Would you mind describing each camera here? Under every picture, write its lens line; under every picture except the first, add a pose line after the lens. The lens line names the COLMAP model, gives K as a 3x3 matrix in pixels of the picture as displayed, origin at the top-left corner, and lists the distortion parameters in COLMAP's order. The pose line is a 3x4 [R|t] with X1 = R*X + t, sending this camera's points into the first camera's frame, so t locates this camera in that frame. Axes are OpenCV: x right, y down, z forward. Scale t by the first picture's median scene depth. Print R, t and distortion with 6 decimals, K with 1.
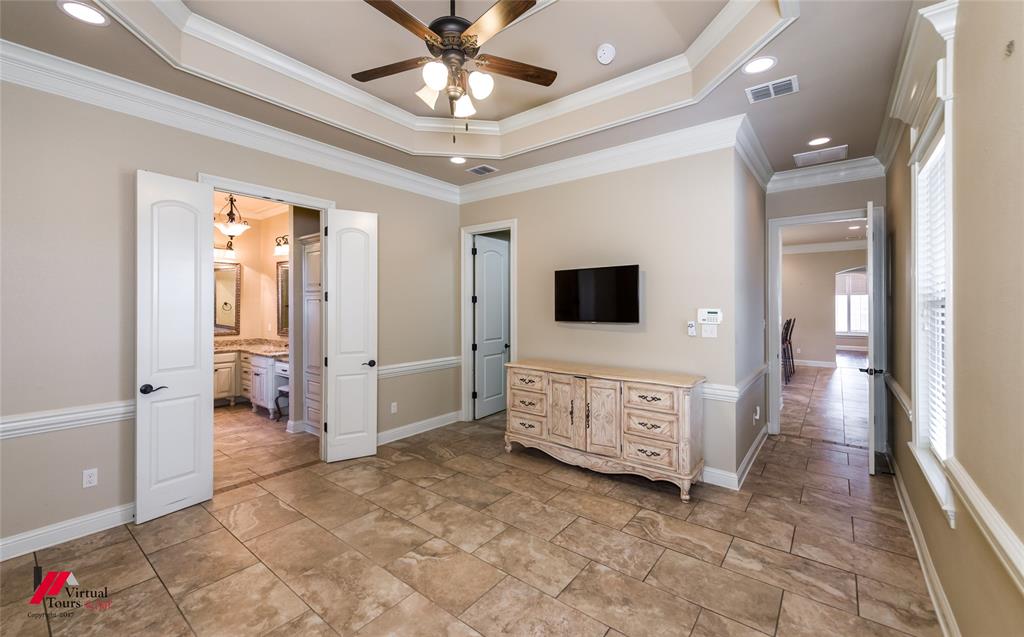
lens RADIAL K [[407.5, 0, 514.9], [0, 407.5, 302.5], [0, 0, 1]] dist [0.008883, -0.000037]
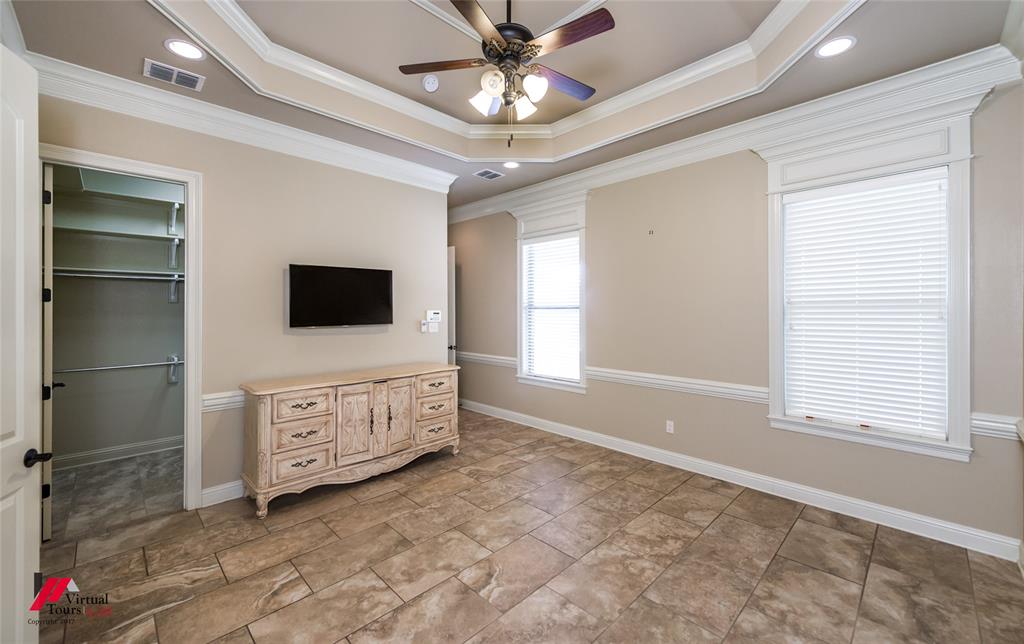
lens RADIAL K [[402.8, 0, 509.3], [0, 402.8, 304.6], [0, 0, 1]] dist [0.007417, -0.000268]
pose [[0.136894, 0.009136, 0.990544, -0.813530], [-0.003473, 0.999956, -0.008742, 0.007473], [-0.990580, -0.002244, 0.136920, 0.612037]]
